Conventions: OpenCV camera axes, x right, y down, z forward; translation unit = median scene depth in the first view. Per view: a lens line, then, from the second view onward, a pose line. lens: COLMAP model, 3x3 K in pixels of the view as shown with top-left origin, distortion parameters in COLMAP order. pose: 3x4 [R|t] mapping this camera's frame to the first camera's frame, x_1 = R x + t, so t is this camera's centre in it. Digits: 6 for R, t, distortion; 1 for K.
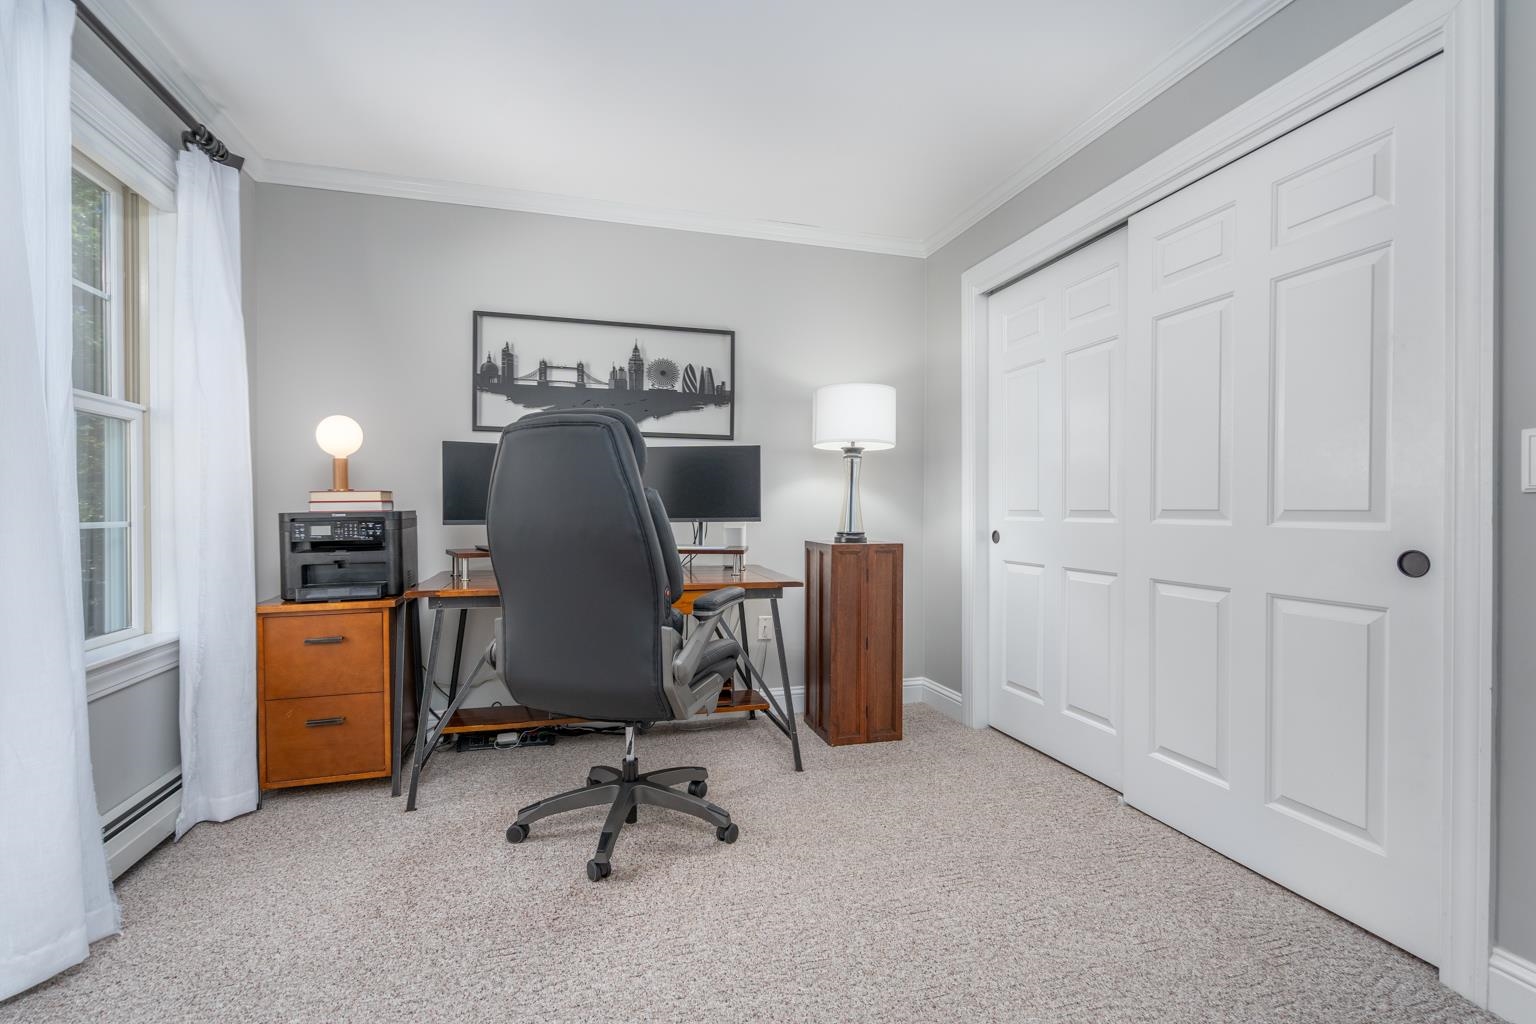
lens RADIAL K [[702.9, 0, 764.6], [0, 702.9, 512.1], [0, 0, 1]] dist [-0.001658, 0.000869]
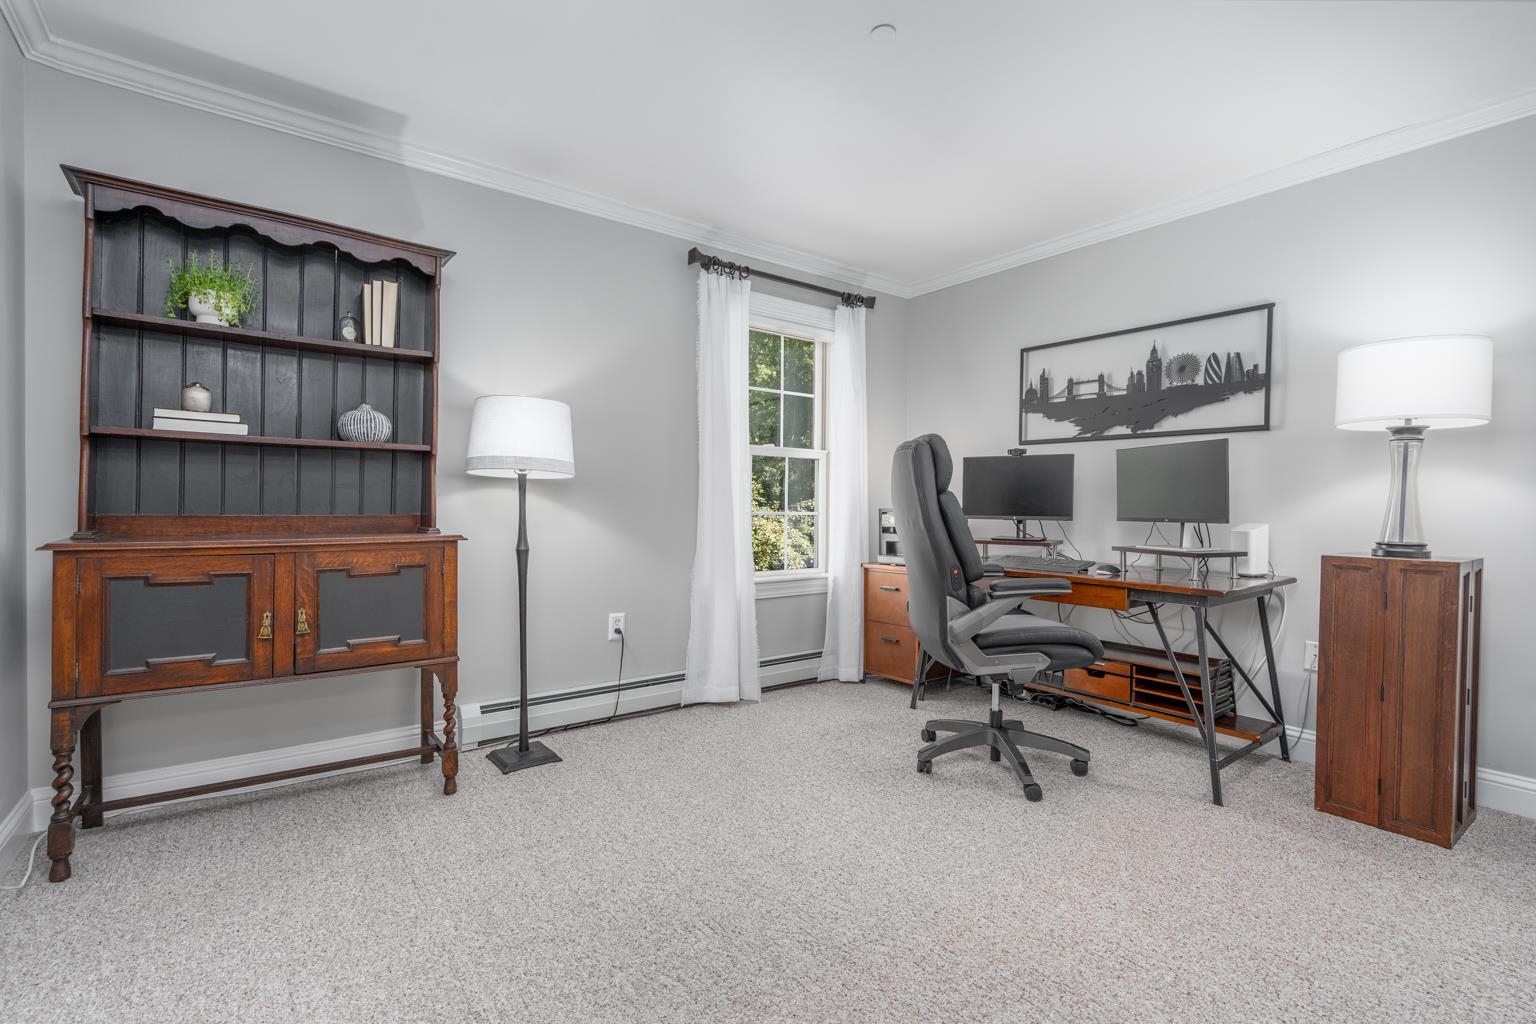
lens RADIAL K [[702.9, 0, 757.7], [0, 702.9, 504.2], [0, 0, 1]] dist [-0.001658, 0.000869]
pose [[0.350840, 0.002923, -0.936431, 0.575035], [-0.011582, 0.999932, -0.001218, -0.003174], [0.936364, 0.011273, 0.350850, 0.118731]]
